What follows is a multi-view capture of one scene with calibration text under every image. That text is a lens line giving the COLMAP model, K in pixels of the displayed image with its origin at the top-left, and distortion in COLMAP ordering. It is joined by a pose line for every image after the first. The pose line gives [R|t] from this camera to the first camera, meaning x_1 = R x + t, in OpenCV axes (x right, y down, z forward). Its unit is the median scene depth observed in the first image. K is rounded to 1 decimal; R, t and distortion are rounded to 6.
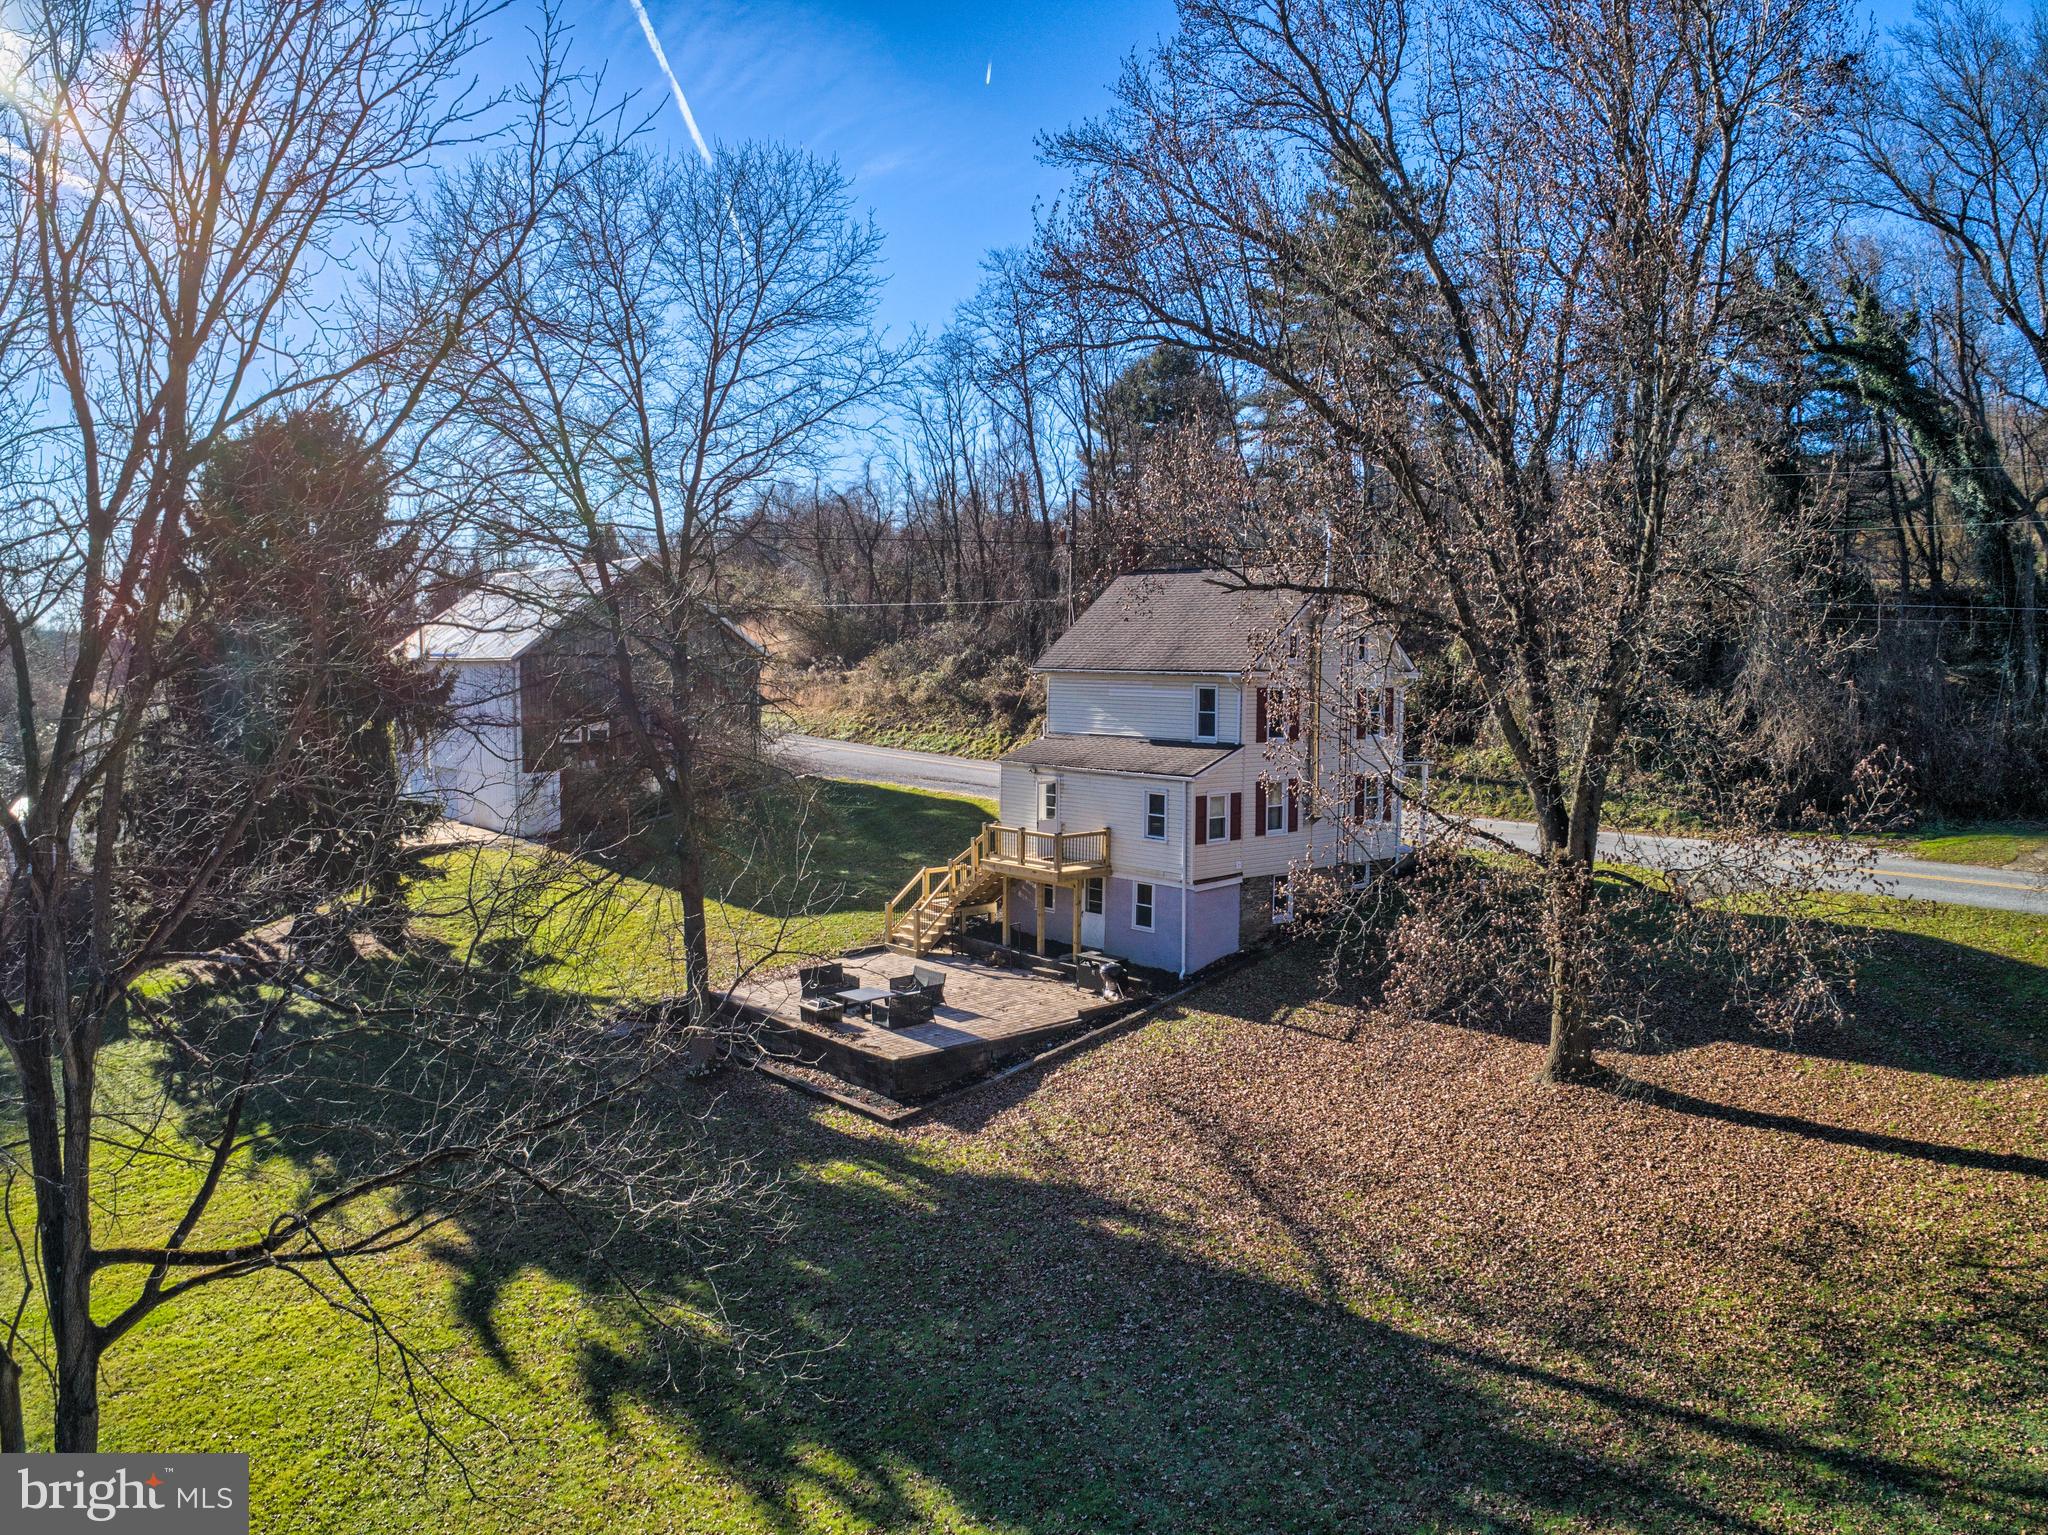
lens RADIAL K [[1553.7, 0, 1024.0], [0, 1553.7, 767.5], [0, 0, 1]] dist [-0.239818, 0.000218]
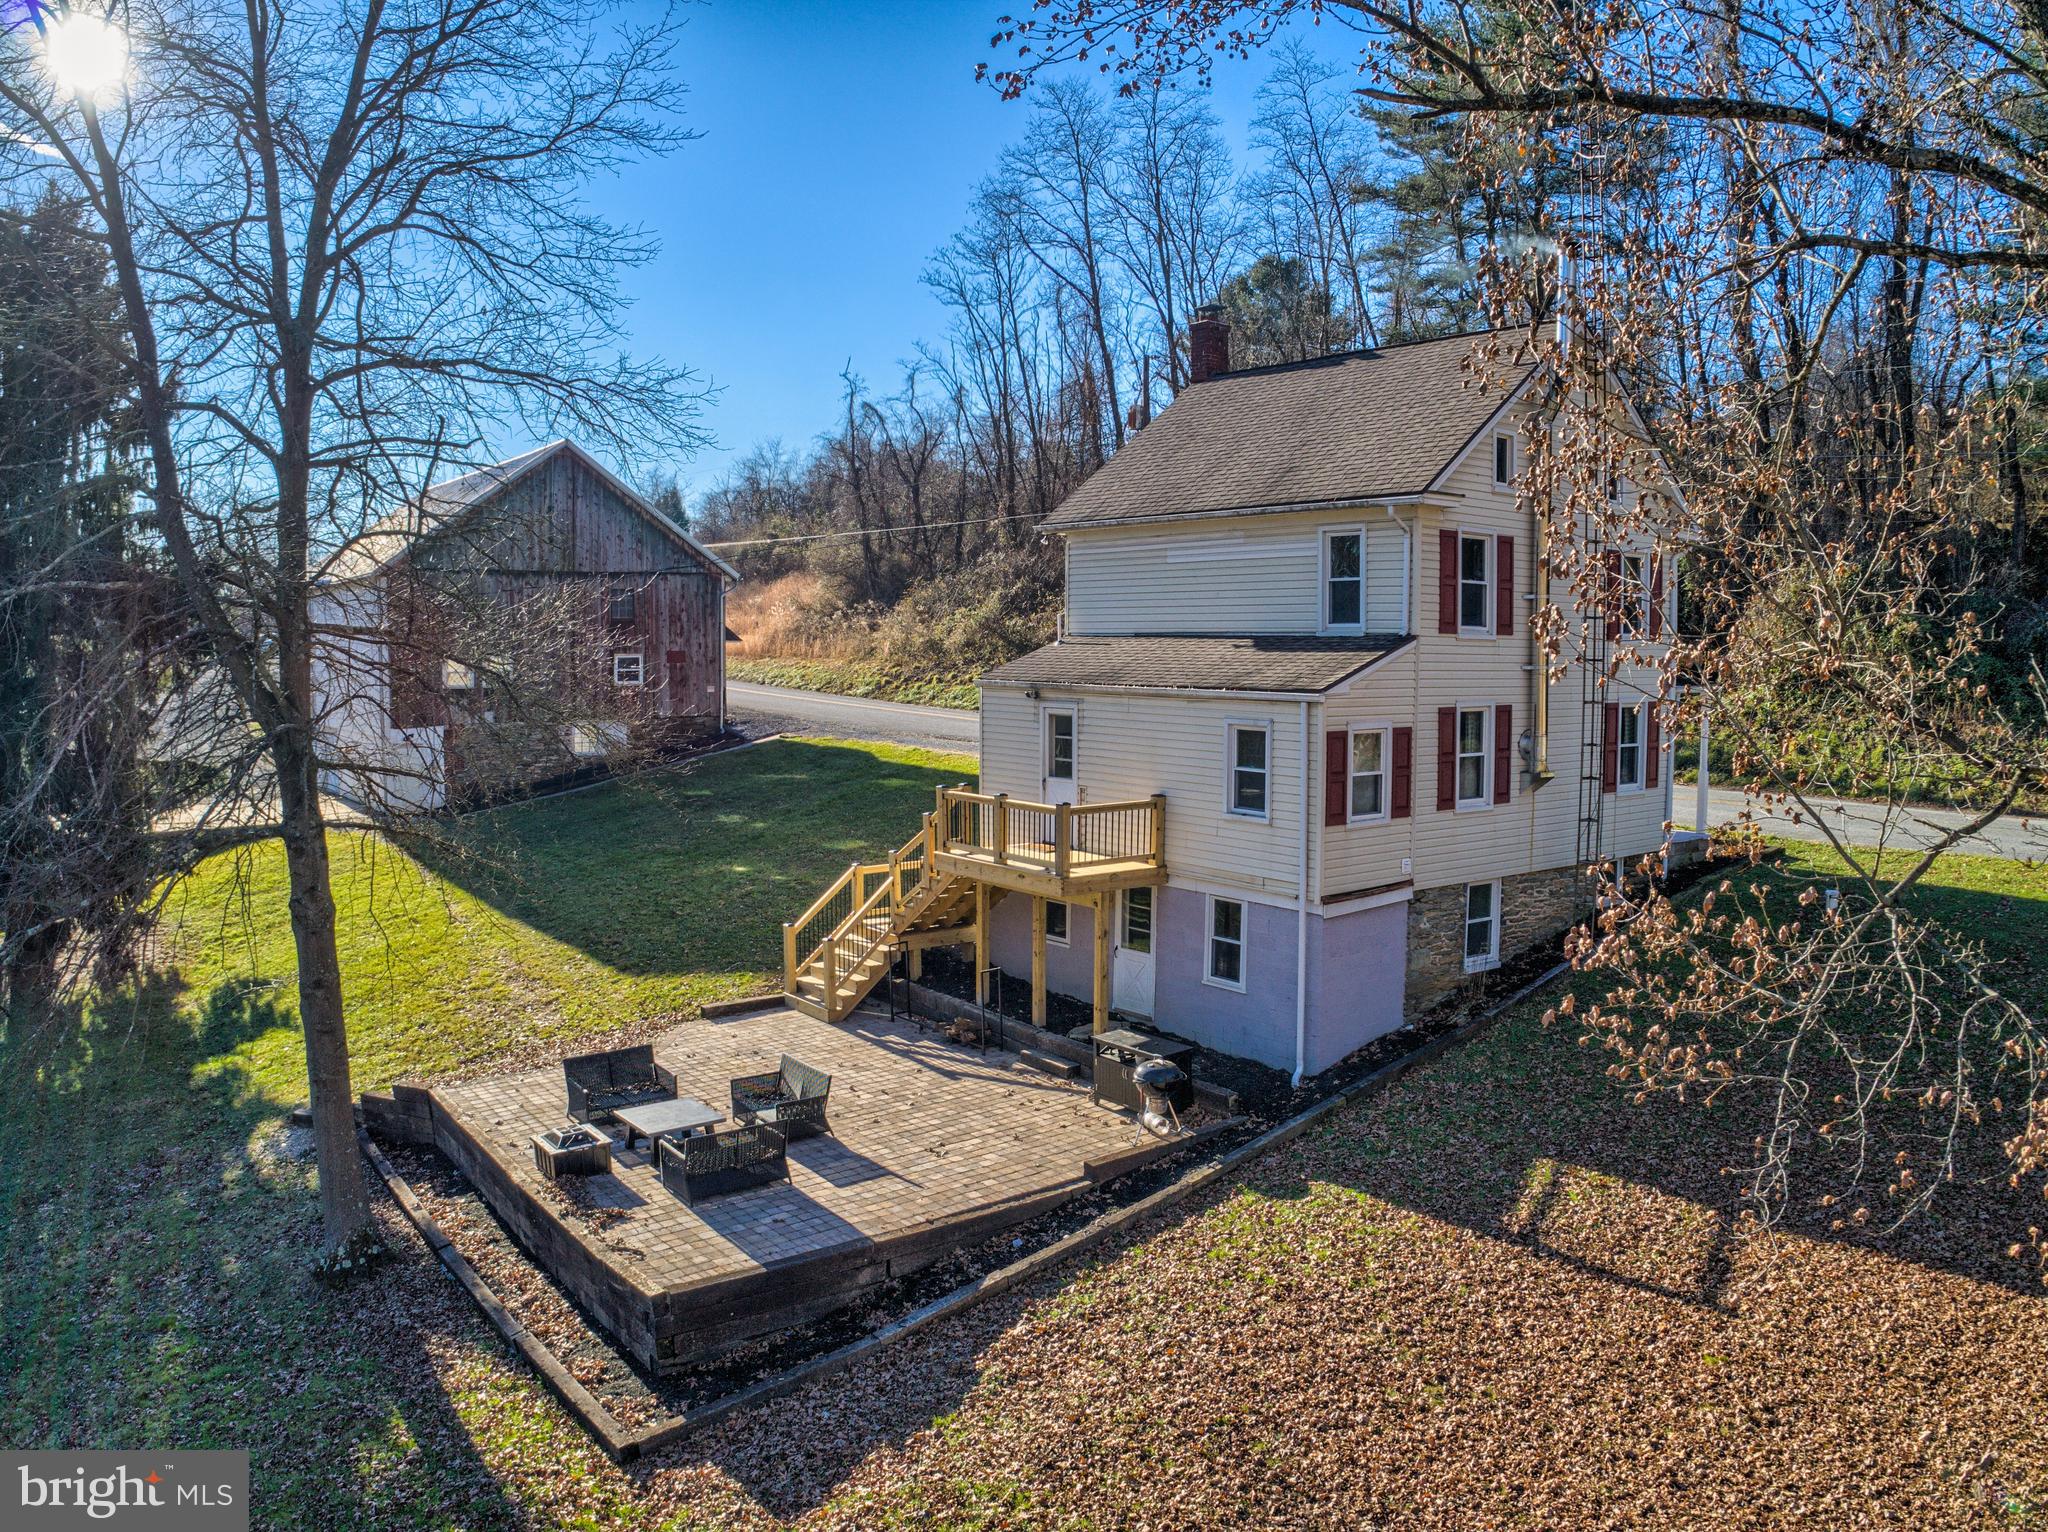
lens RADIAL K [[1553.7, 0, 1024.0], [0, 1553.7, 766.0], [0, 0, 1]] dist [-0.239818, 0.000218]
pose [[0.997723, 0.002060, -0.067421, 0.043888], [-0.001535, 0.999968, 0.007842, 0.025205], [0.067435, -0.007720, 0.997694, 0.469287]]
